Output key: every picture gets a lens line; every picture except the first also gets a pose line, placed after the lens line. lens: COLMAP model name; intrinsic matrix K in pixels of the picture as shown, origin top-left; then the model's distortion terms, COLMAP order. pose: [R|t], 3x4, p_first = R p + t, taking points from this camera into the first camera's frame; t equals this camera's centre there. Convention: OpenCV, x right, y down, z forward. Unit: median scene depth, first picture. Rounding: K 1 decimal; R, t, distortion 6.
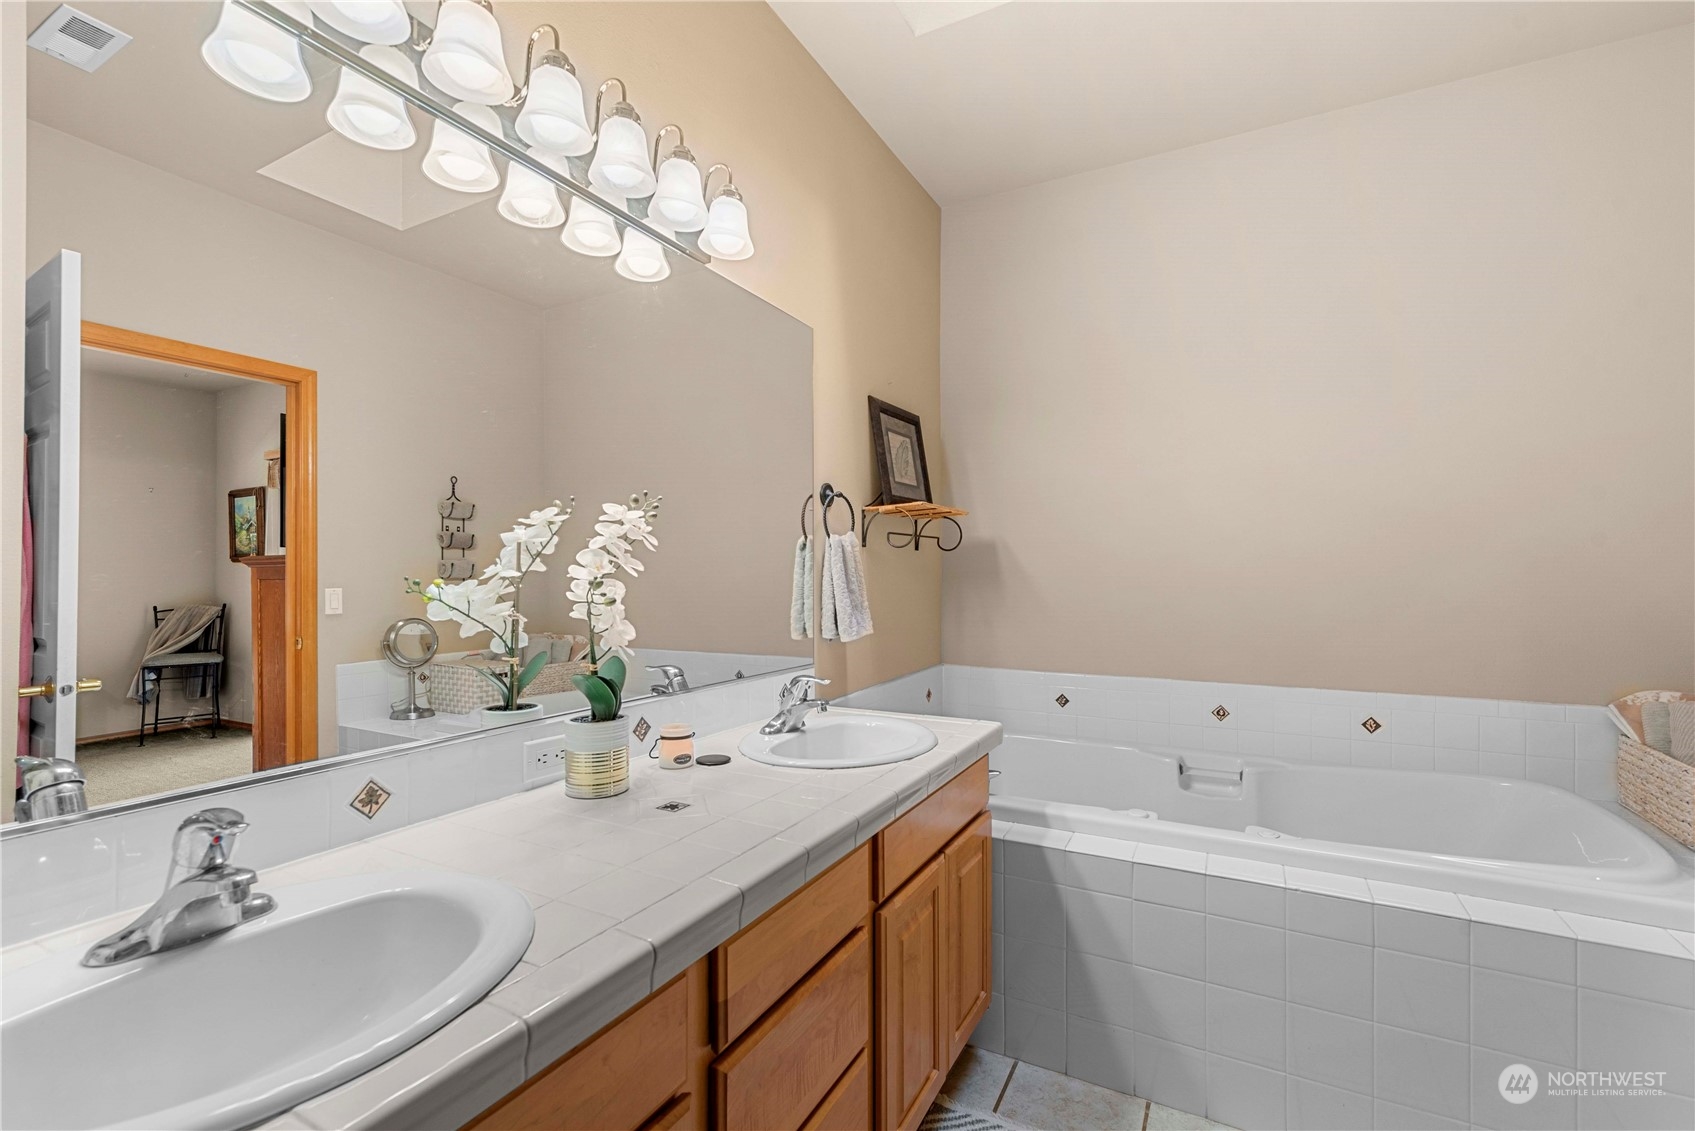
lens RADIAL K [[746.5, 0, 841.9], [0, 746.5, 567.6], [0, 0, 1]] dist [-0.000653, 0.000716]
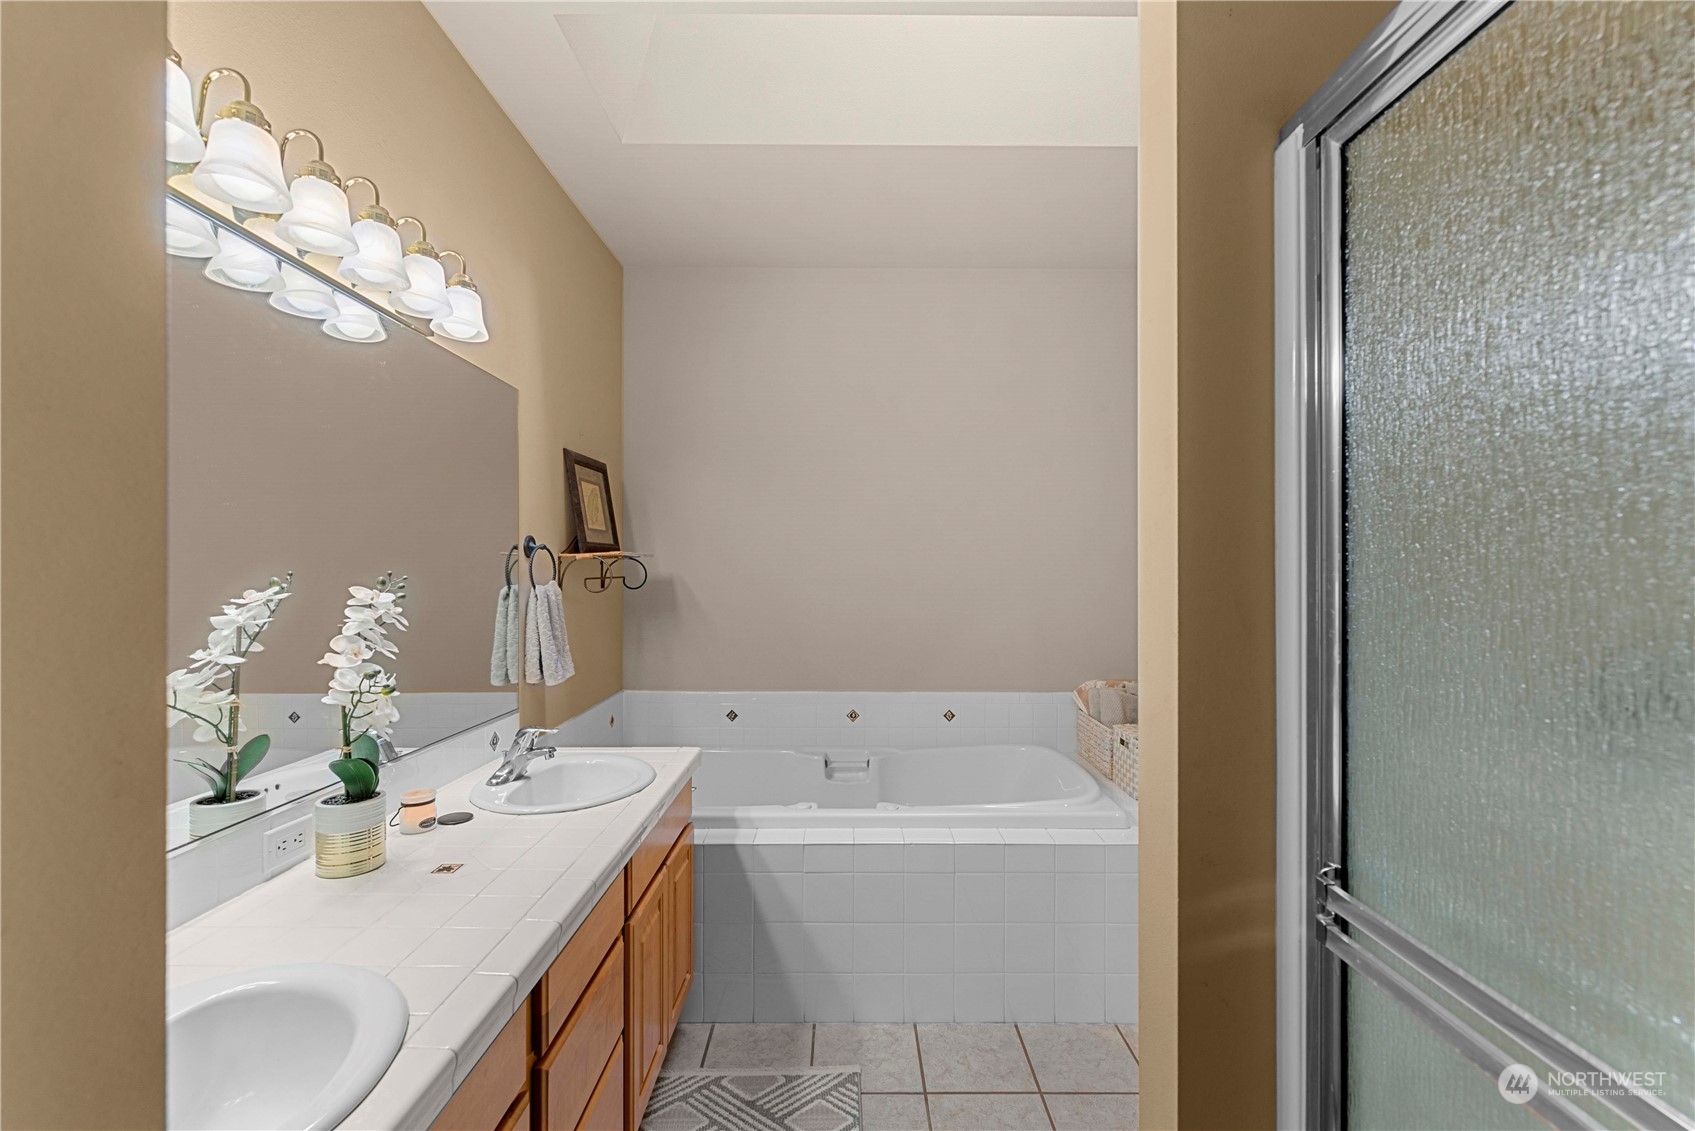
lens RADIAL K [[746.5, 0, 850.3], [0, 746.5, 564.5], [0, 0, 1]] dist [-0.000653, 0.000716]
pose [[0.878963, 0.003287, 0.476878, -0.161264], [-0.003830, 0.999993, 0.000166, -0.095472], [-0.476874, -0.001972, 0.878969, -0.185968]]
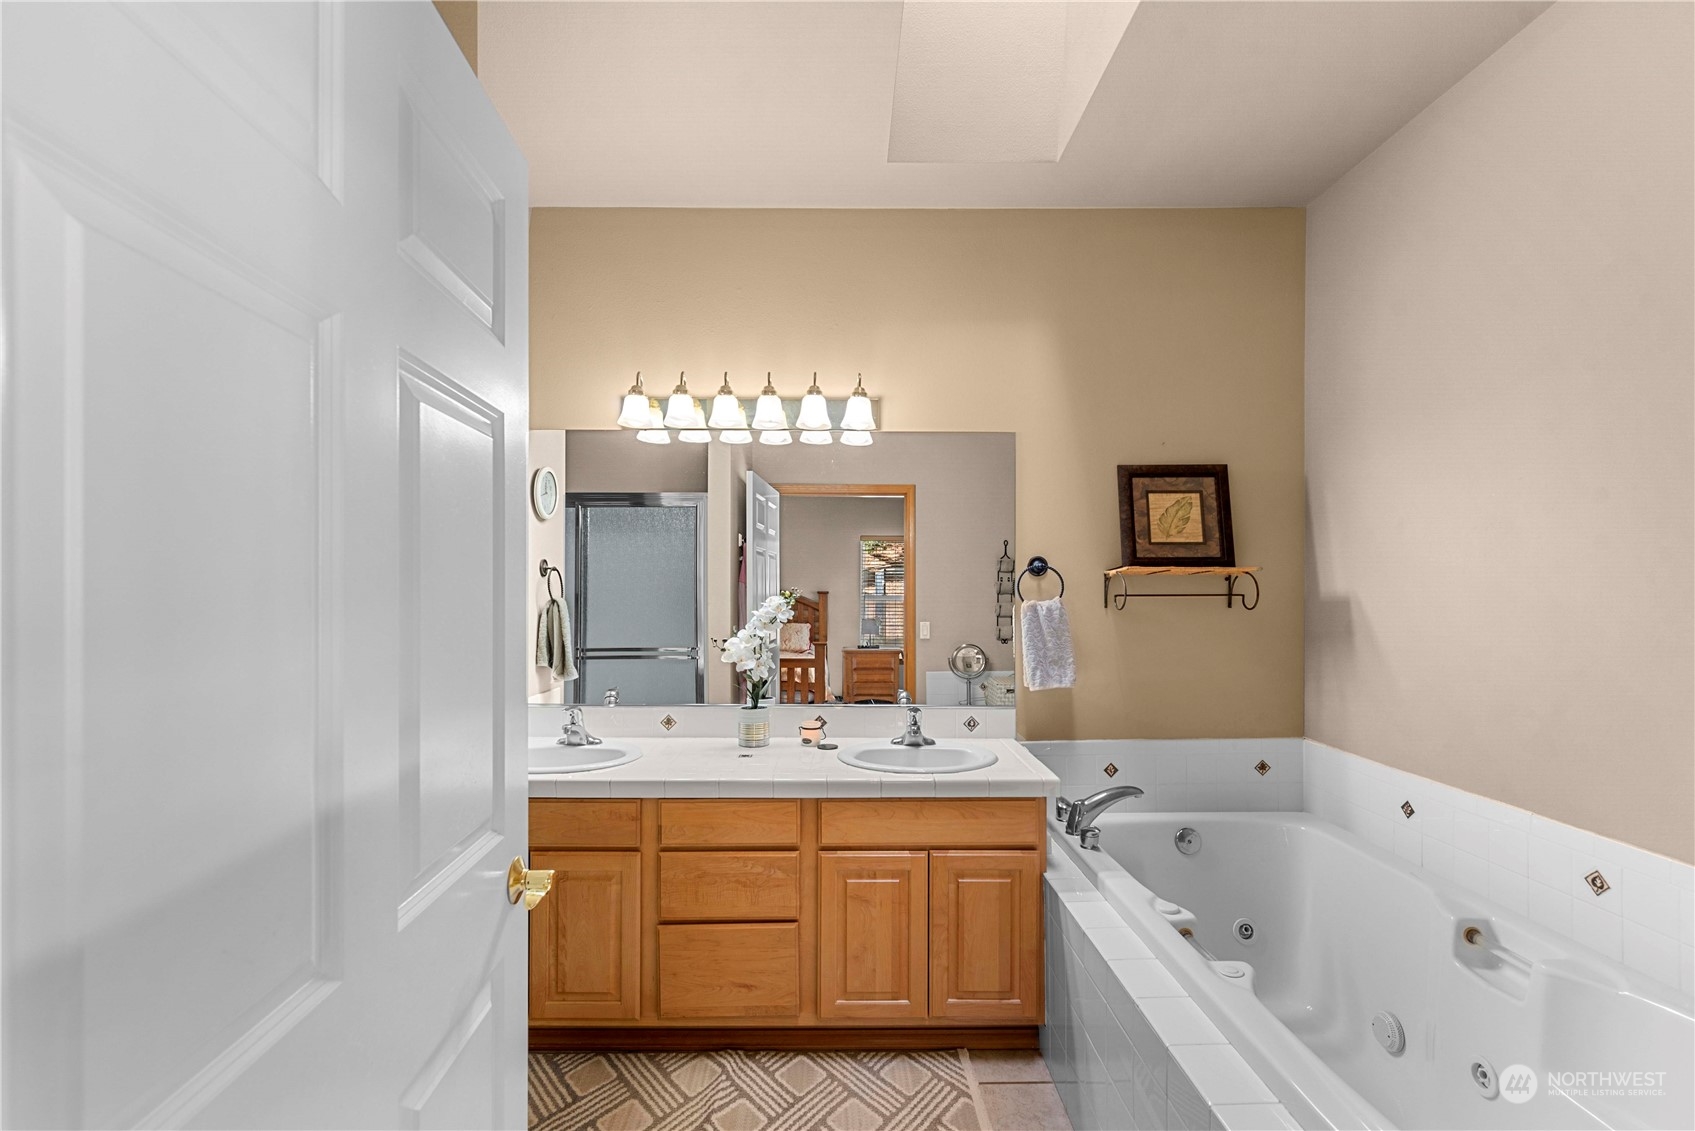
lens RADIAL K [[746.5, 0, 831.5], [0, 746.5, 583.5], [0, 0, 1]] dist [-0.000653, 0.000716]
pose [[0.463044, -0.006697, -0.886310, 1.131417], [0.006690, 0.999969, -0.004060, -0.086031], [0.886310, -0.004049, 0.463075, 0.204553]]
